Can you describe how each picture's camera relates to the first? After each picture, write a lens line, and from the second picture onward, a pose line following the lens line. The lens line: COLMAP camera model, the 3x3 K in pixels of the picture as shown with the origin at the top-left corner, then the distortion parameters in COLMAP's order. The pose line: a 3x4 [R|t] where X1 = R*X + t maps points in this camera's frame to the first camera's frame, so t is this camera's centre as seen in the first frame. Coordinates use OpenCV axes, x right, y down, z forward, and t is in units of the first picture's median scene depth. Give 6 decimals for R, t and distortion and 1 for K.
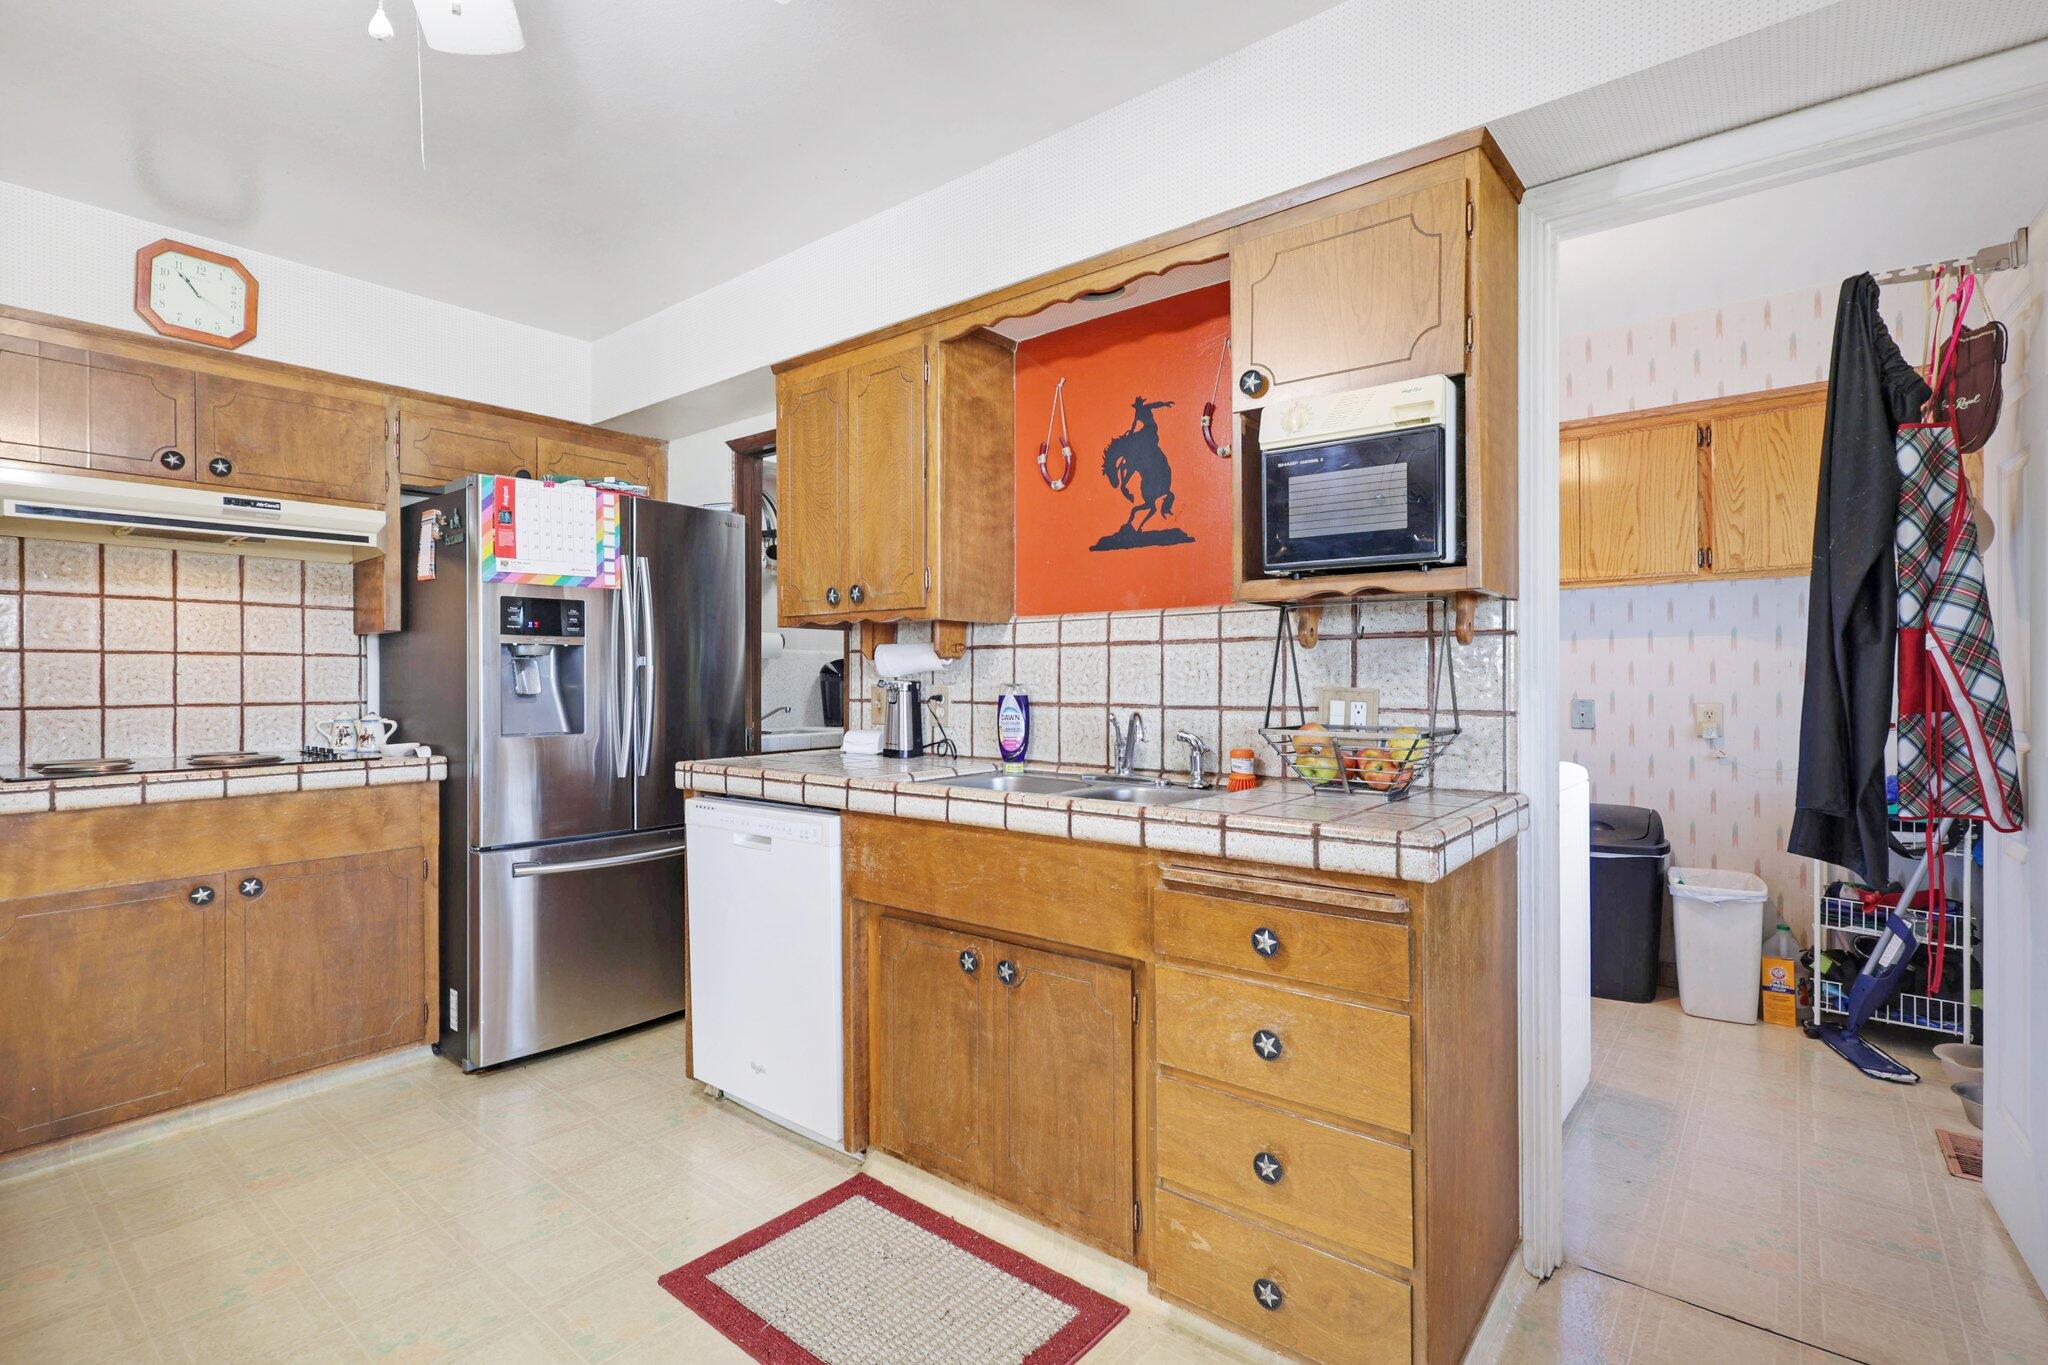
lens RADIAL K [[948.6, 0, 1035.4], [0, 948.6, 677.6], [0, 0, 1]] dist [0.002220, 0.000821]
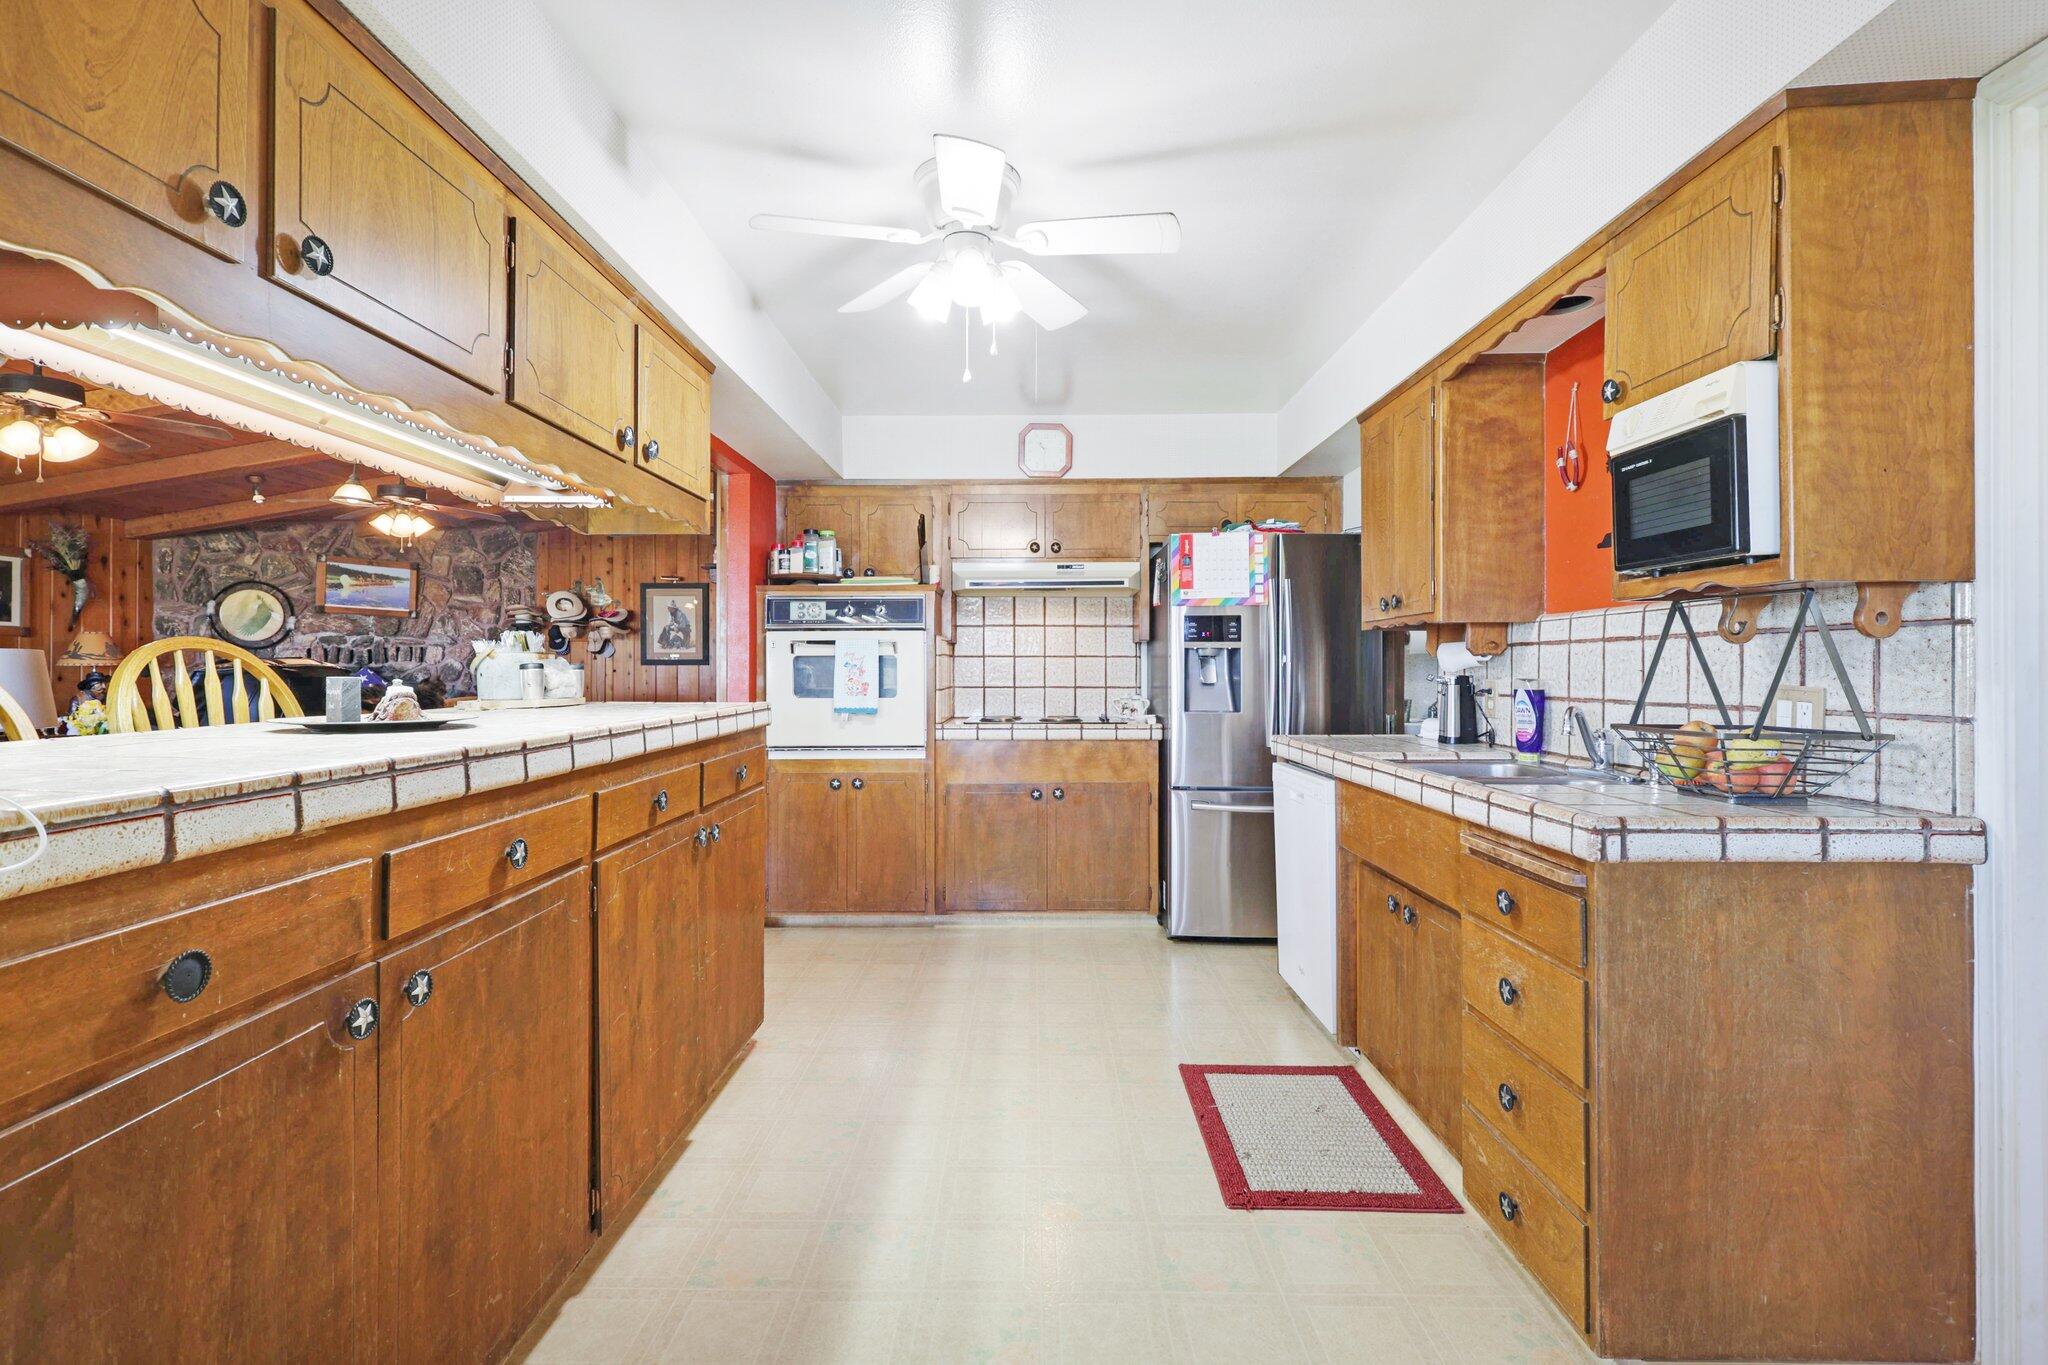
lens RADIAL K [[948.6, 0, 1020.2], [0, 948.6, 666.7], [0, 0, 1]] dist [0.002220, 0.000821]
pose [[0.619555, -0.001063, -0.784953, 0.460209], [-0.001428, 0.999996, -0.002481, -0.003596], [0.784952, 0.002658, 0.619551, -0.109039]]
